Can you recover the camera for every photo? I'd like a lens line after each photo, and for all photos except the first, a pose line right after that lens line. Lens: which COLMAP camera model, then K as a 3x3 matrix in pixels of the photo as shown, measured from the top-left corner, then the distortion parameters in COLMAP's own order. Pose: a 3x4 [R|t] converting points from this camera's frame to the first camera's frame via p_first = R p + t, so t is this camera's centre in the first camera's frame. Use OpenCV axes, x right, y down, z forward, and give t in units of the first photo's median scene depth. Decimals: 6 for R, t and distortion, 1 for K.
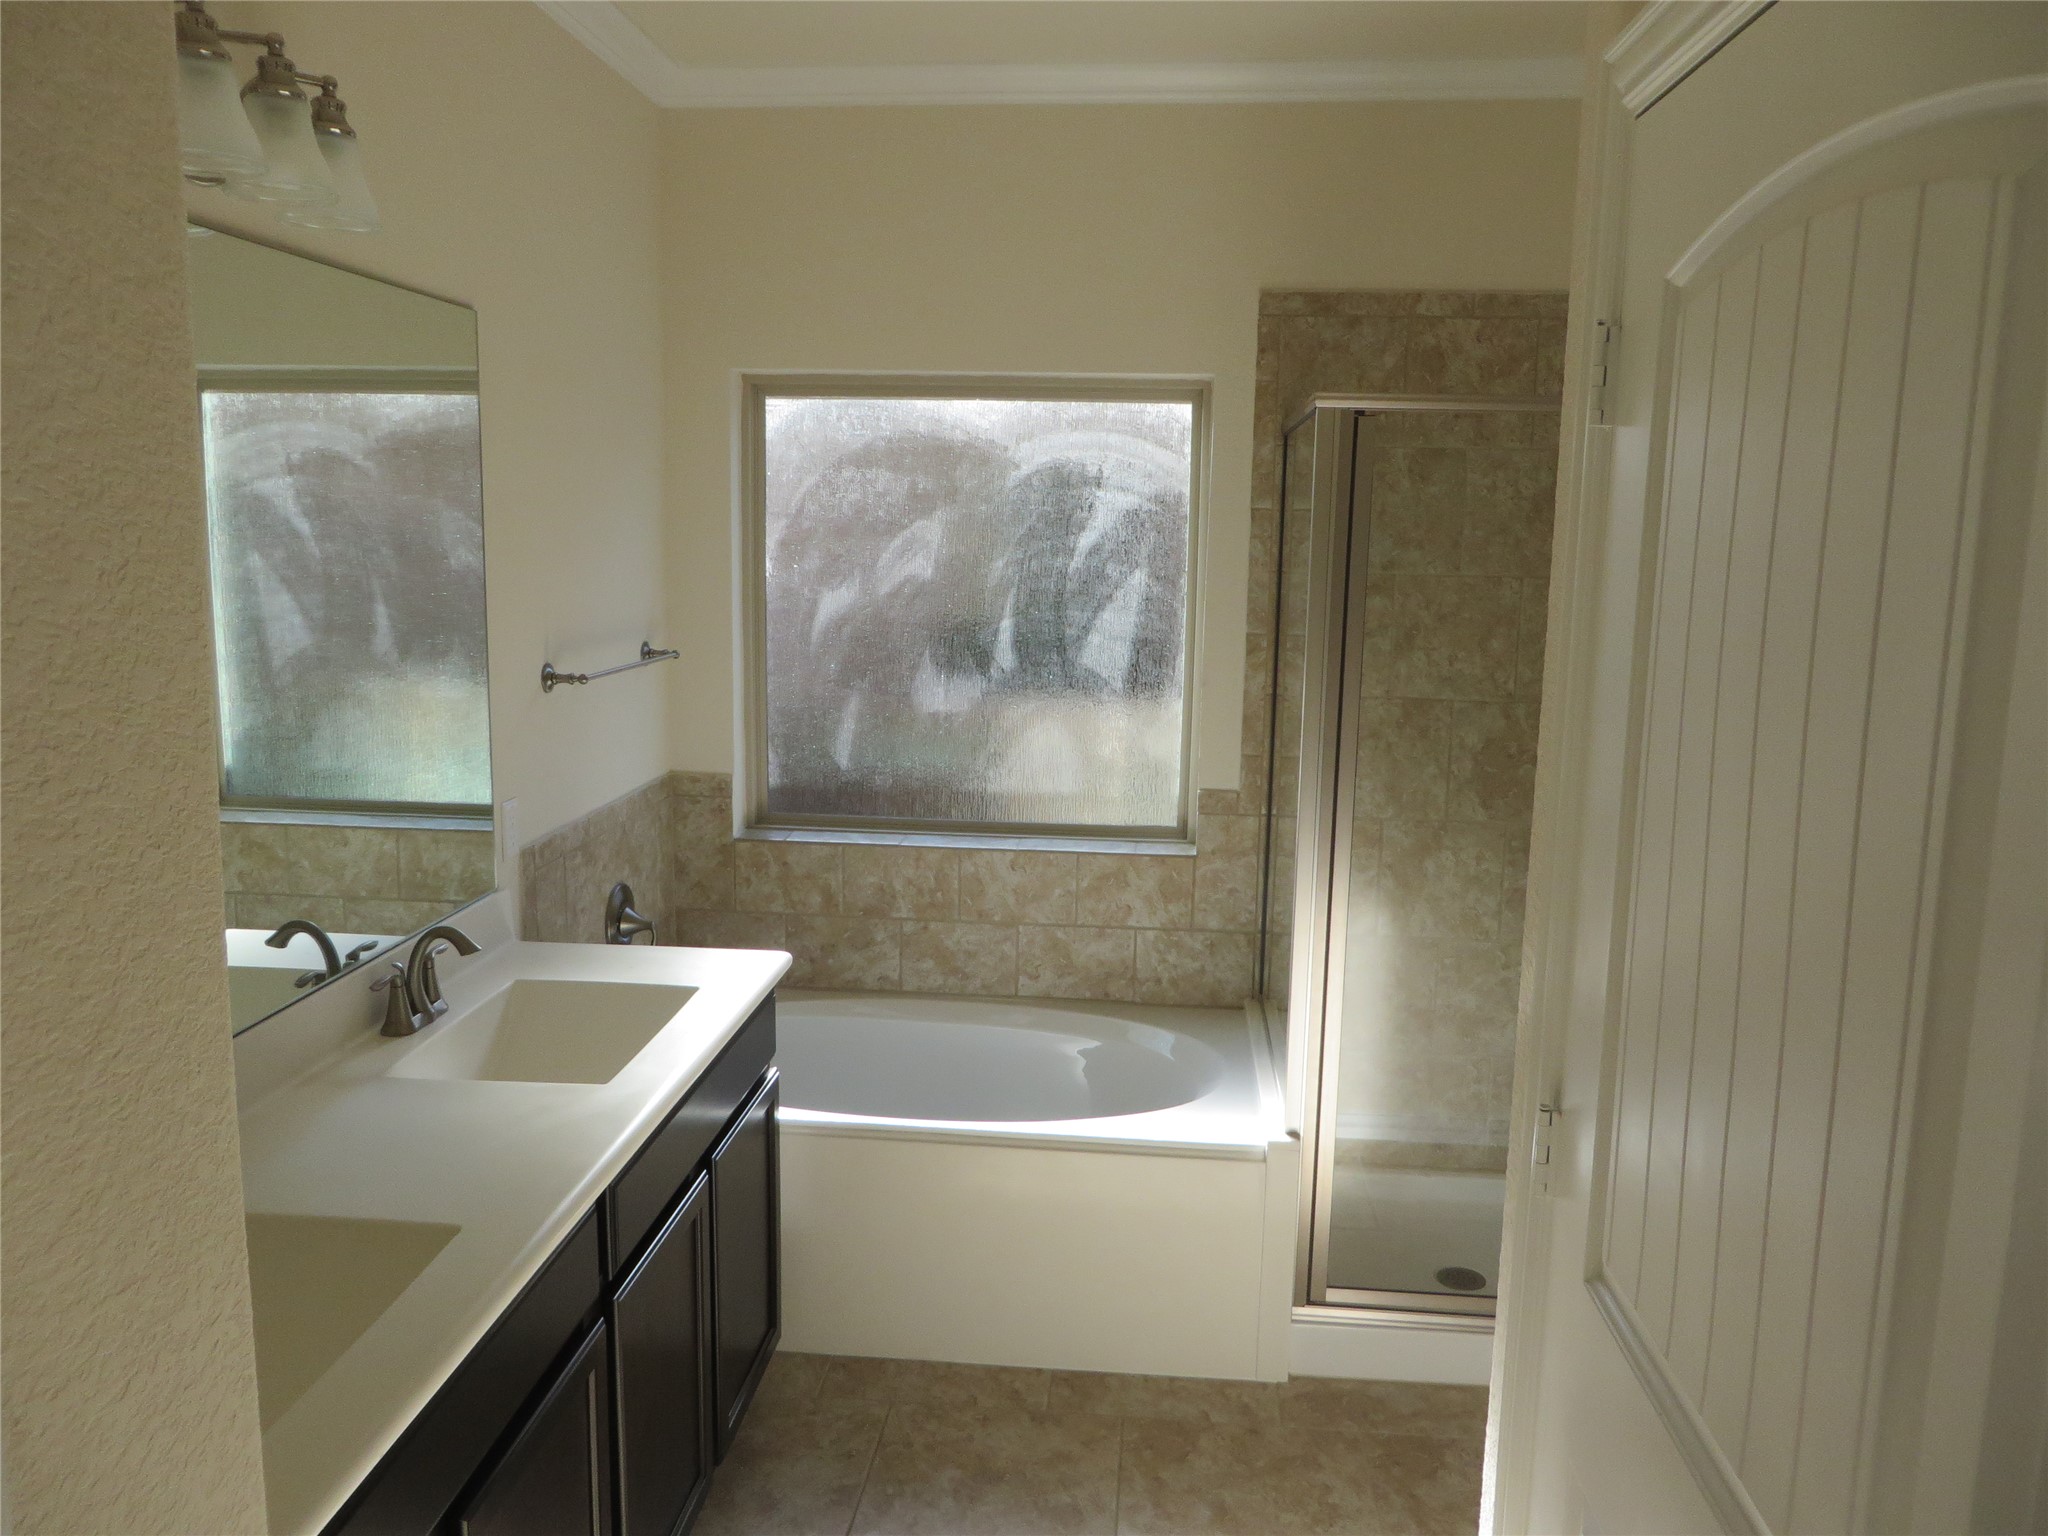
lens RADIAL K [[1536.6, 0, 1025.3], [0, 1536.6, 766.2], [0, 0, 1]] dist [-0.005962, -0.005980]
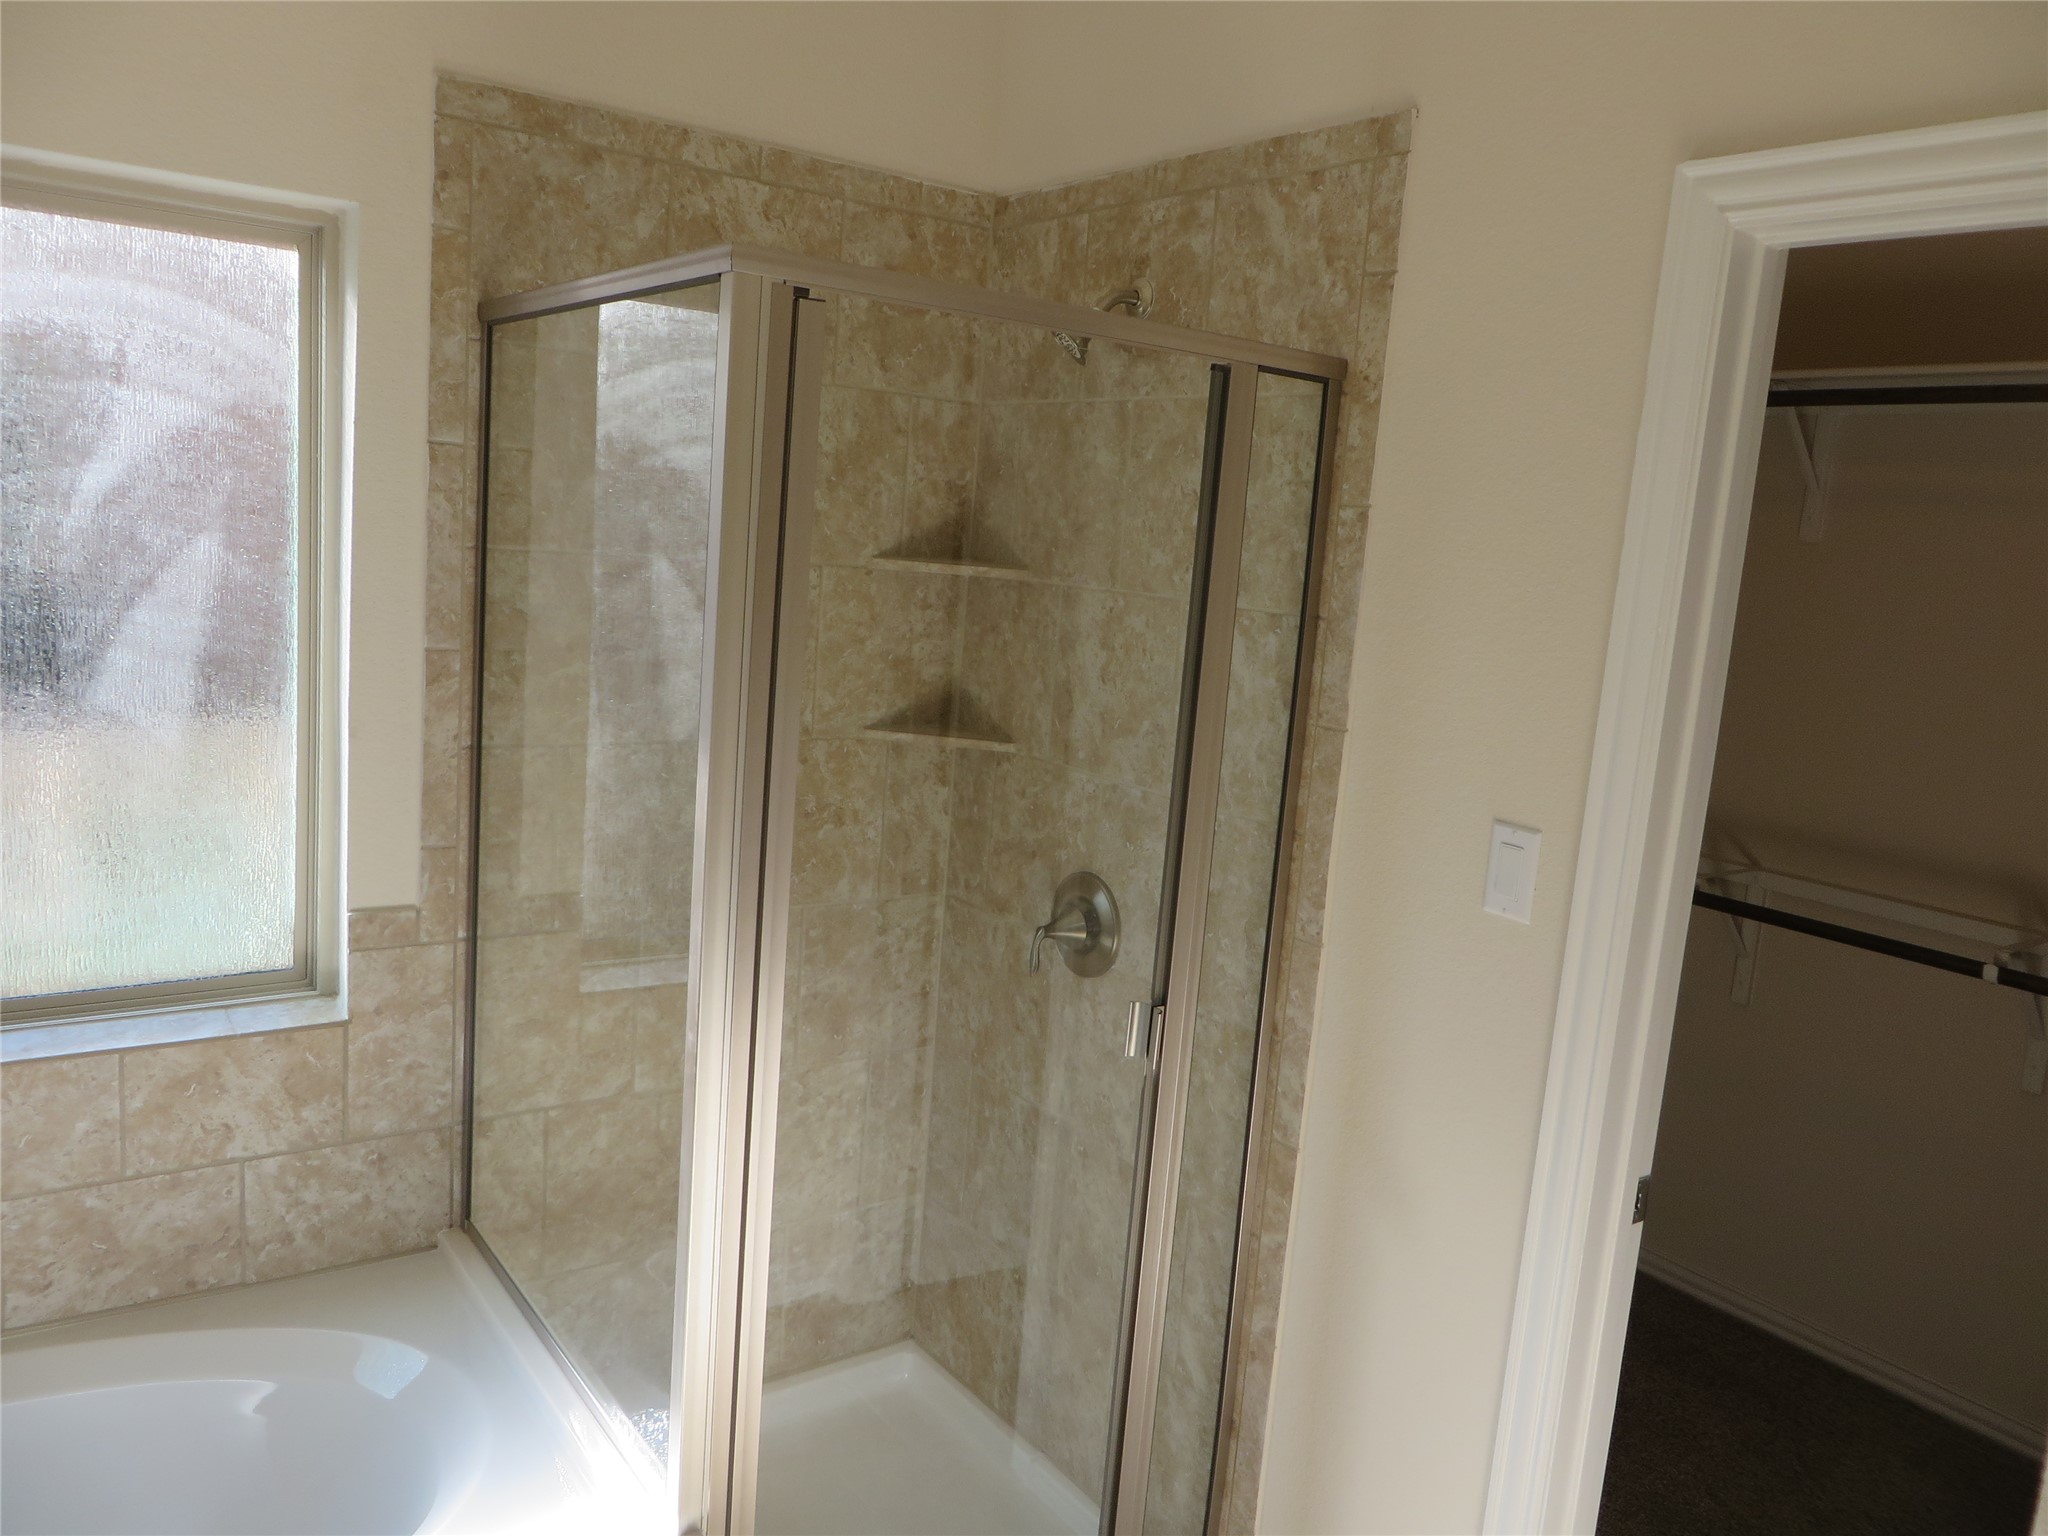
lens RADIAL K [[1536.6, 0, 1021.5], [0, 1536.6, 761.6], [0, 0, 1]] dist [-0.005962, -0.005980]
pose [[0.762464, -0.062658, 0.643989, -0.066857], [0.040476, 0.997970, 0.049177, -0.060850], [-0.645763, -0.011430, 0.763452, 0.377193]]
